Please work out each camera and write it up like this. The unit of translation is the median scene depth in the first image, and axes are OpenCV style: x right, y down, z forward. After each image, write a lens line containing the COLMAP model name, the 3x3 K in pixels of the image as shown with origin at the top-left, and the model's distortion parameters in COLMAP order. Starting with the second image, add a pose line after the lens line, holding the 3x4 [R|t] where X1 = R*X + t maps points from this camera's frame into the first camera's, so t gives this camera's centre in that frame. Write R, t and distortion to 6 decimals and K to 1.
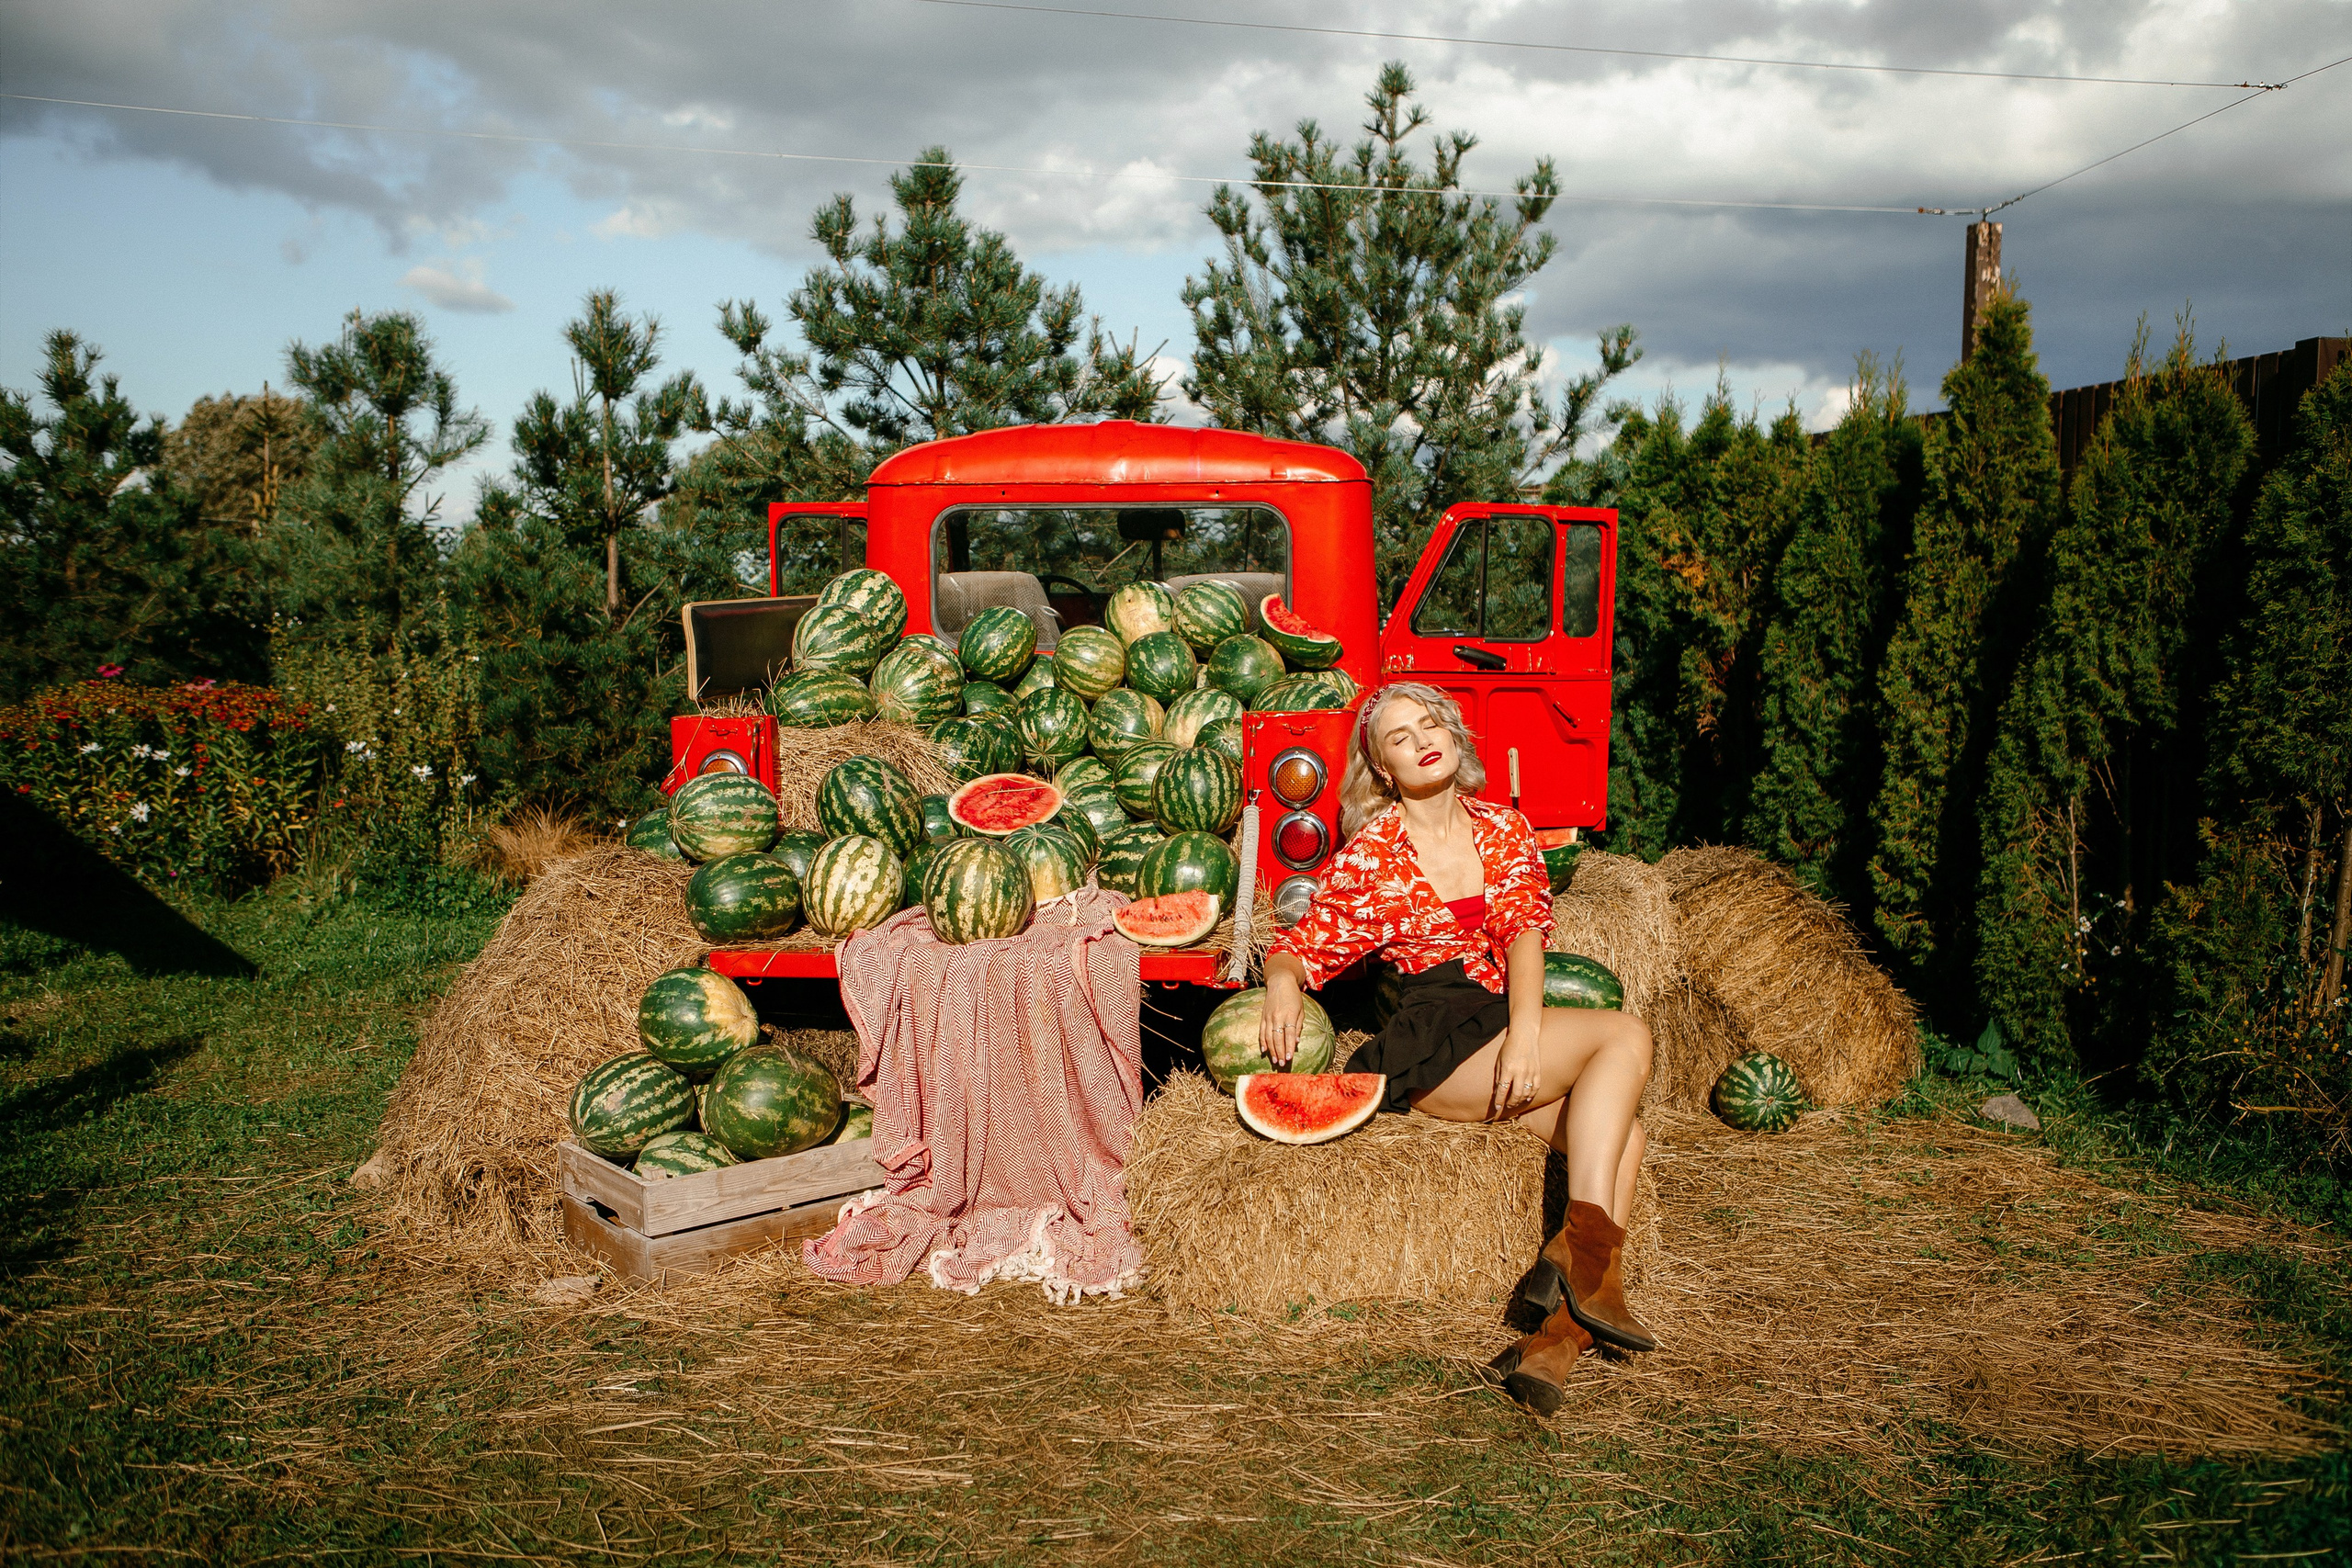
lens RADIAL K [[2058.7, 0, 1181.6], [0, 2058.7, 814.8], [0, 0, 1]] dist [-0.101827, 0.120067]
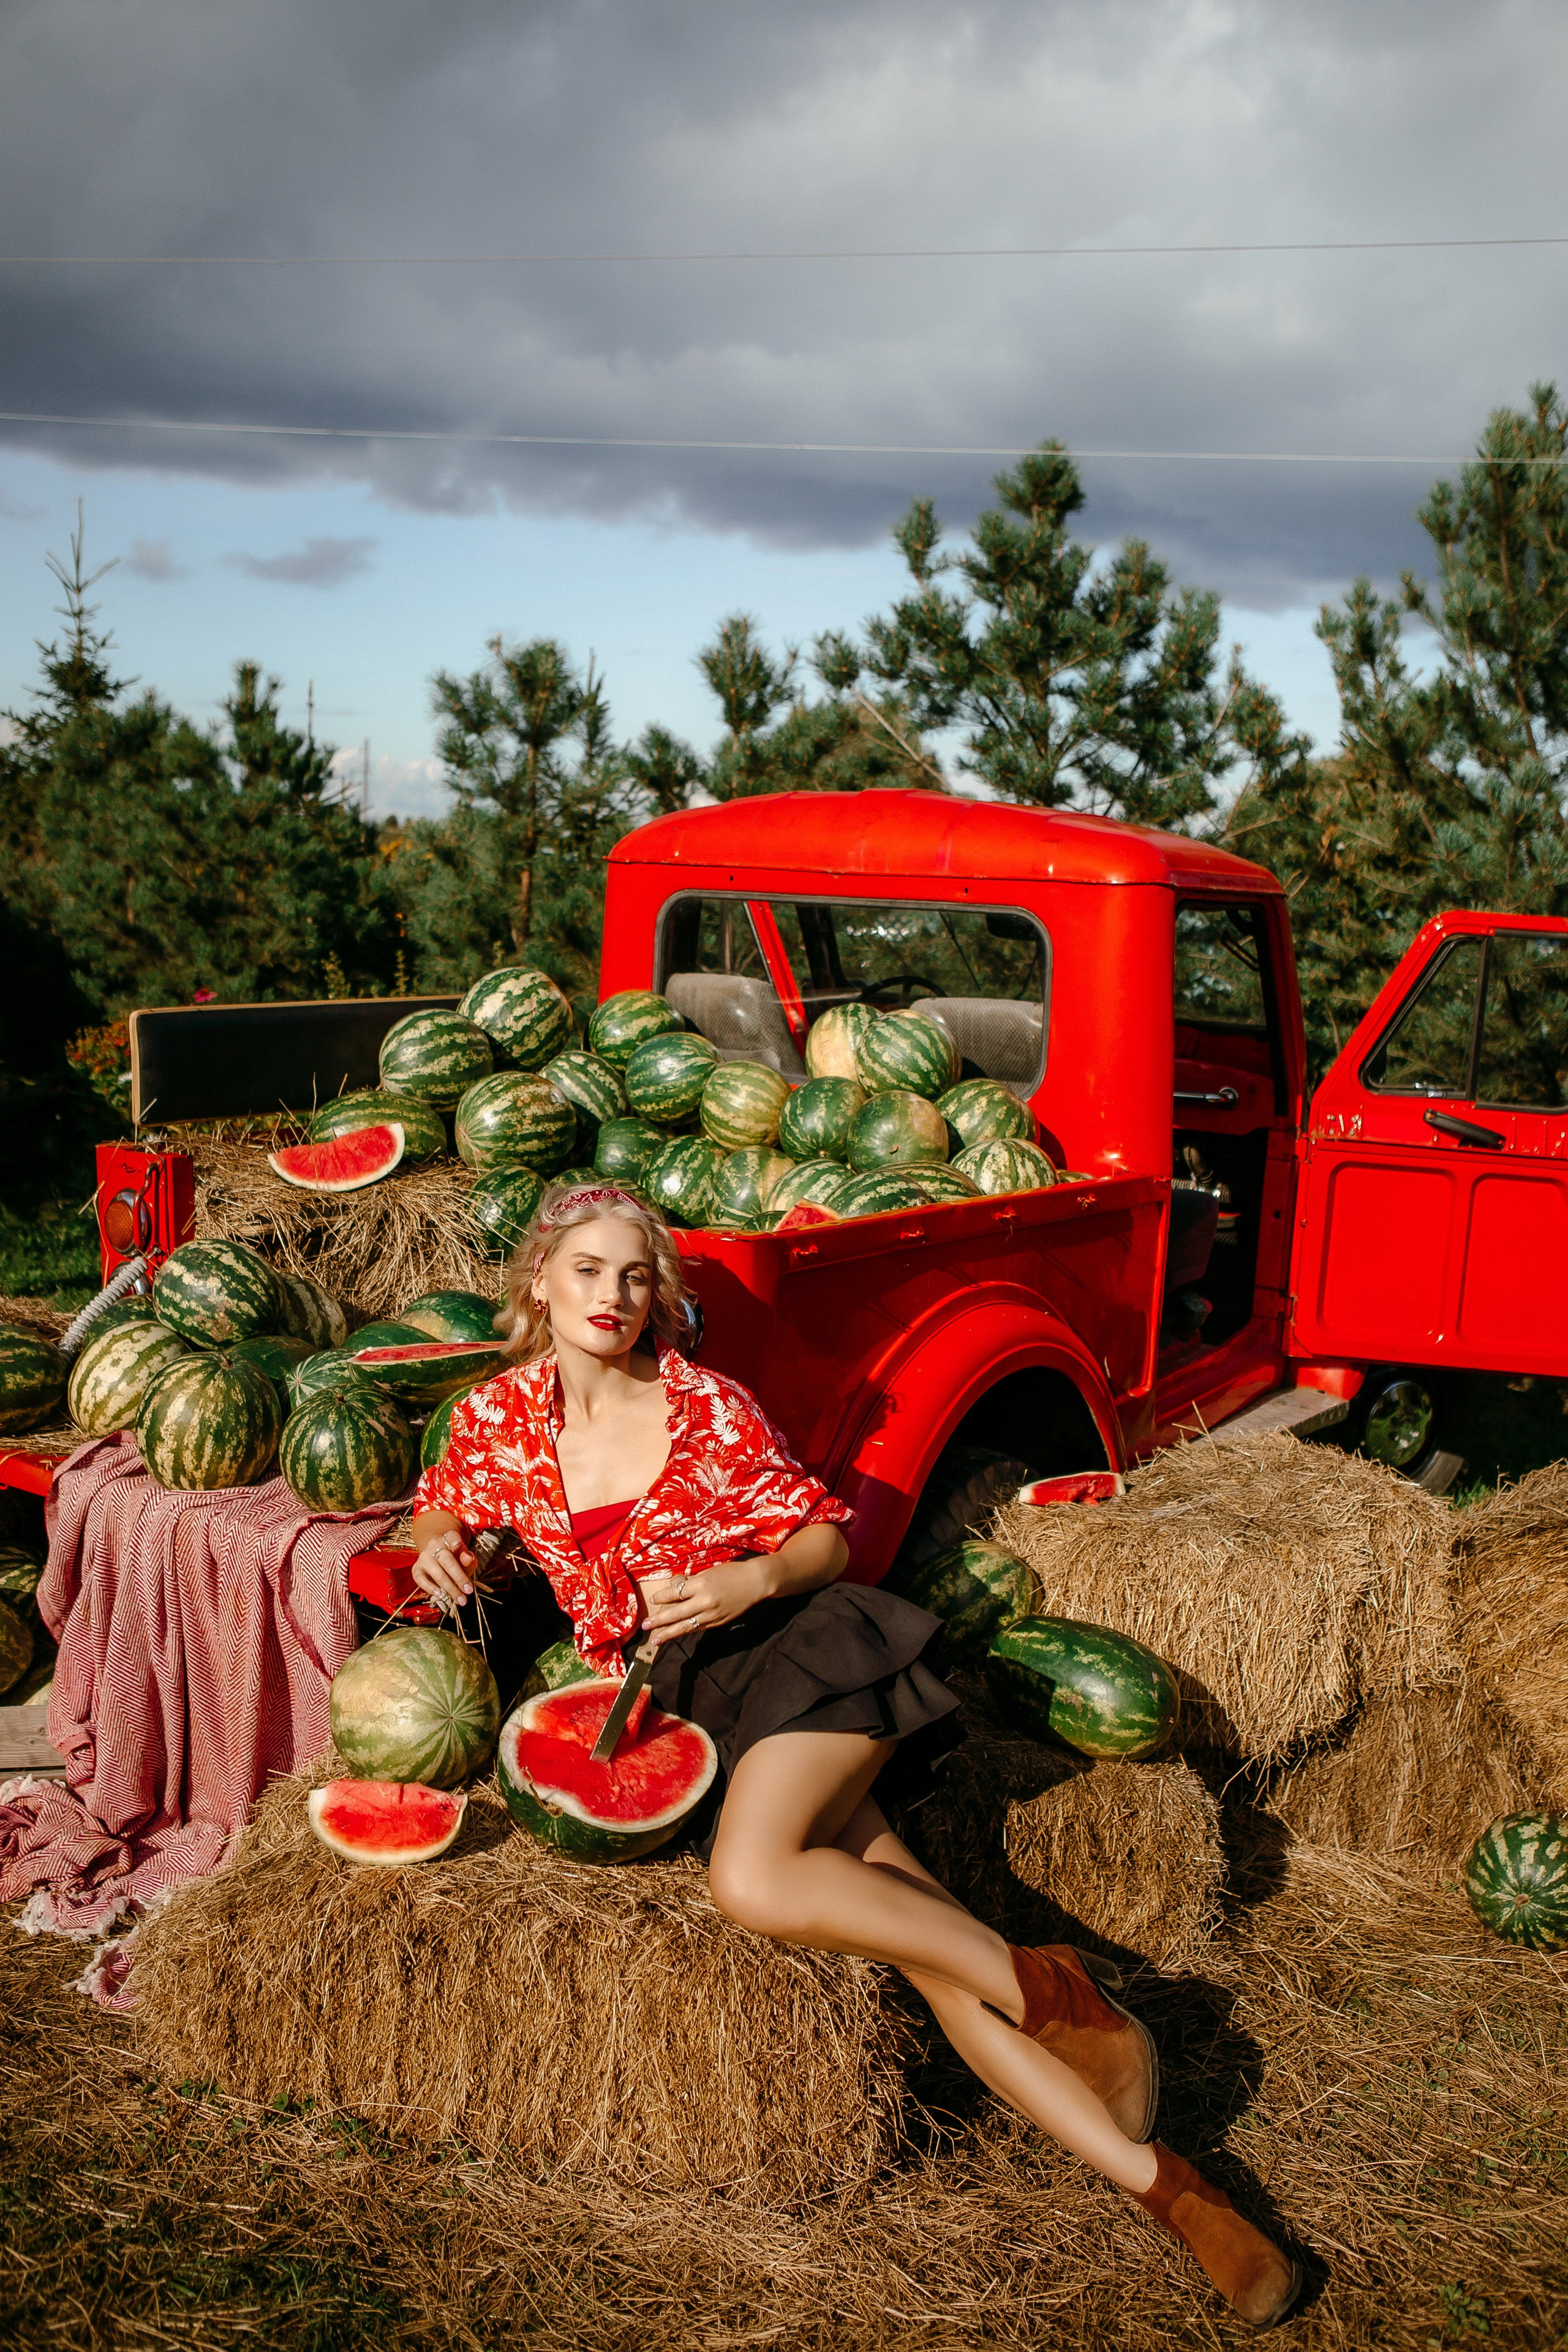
lens RADIAL K [[2123.7, 0, 784.8], [0, 2123.7, 1180.4], [0, 0, 1]] dist [-0.098249, 0.130895]
pose [[0.883847, 0.106609, -0.455466, 0.352799], [-0.098710, 0.994264, 0.041172, -0.084973], [0.457243, 0.008569, 0.889301, 0.311885]]
